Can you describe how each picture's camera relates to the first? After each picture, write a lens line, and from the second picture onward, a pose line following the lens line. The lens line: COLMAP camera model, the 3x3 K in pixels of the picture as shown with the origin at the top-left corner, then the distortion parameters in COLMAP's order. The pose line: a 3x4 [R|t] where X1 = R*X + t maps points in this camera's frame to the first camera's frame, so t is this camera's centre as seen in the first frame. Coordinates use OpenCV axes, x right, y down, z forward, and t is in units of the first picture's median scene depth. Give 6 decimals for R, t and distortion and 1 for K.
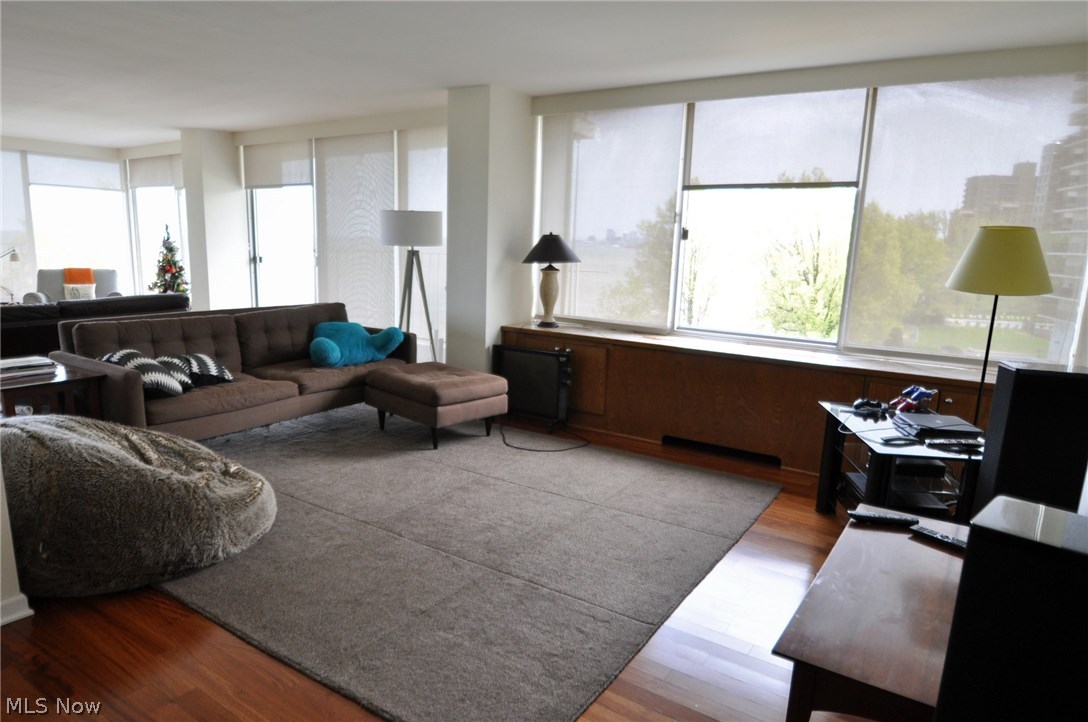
lens RADIAL K [[671.4, 0, 542.6], [0, 671.4, 366.8], [0, 0, 1]] dist [-0.010101, 0.005738]
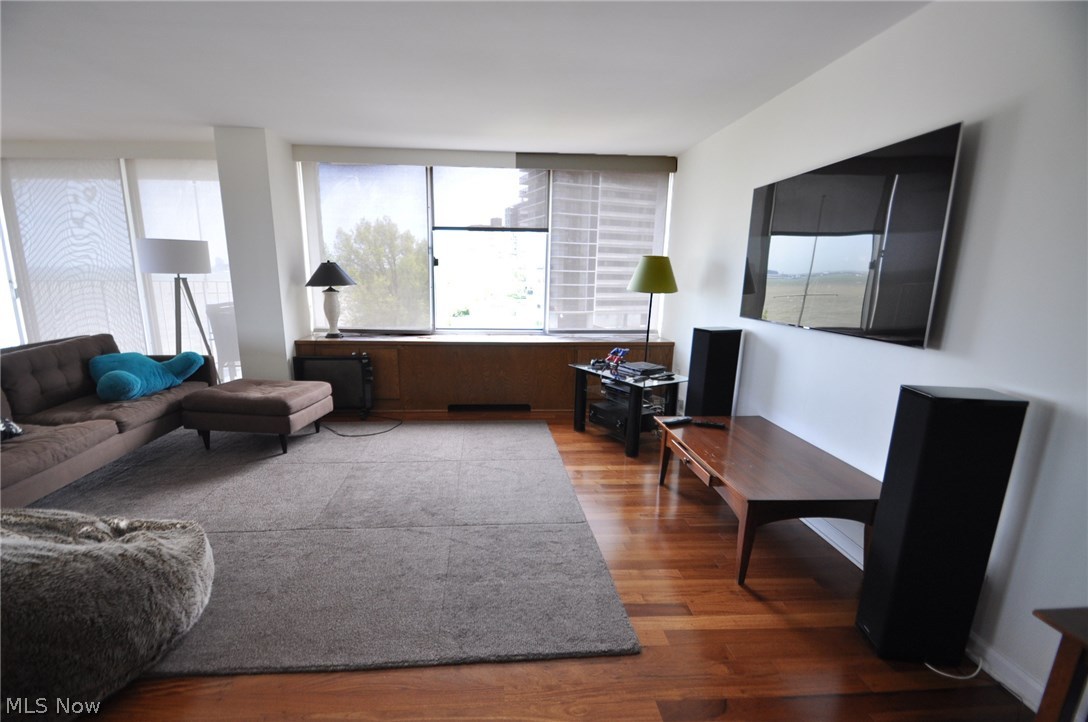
lens RADIAL K [[454.9, 0, 543.2], [0, 454.9, 372.4], [0, 0, 1]] dist [0.002878, -0.001893]
pose [[0.797037, -0.144321, 0.586433, -0.225116], [0.120588, 0.989504, 0.079623, -0.019604], [-0.591769, 0.007254, 0.806075, 0.112355]]
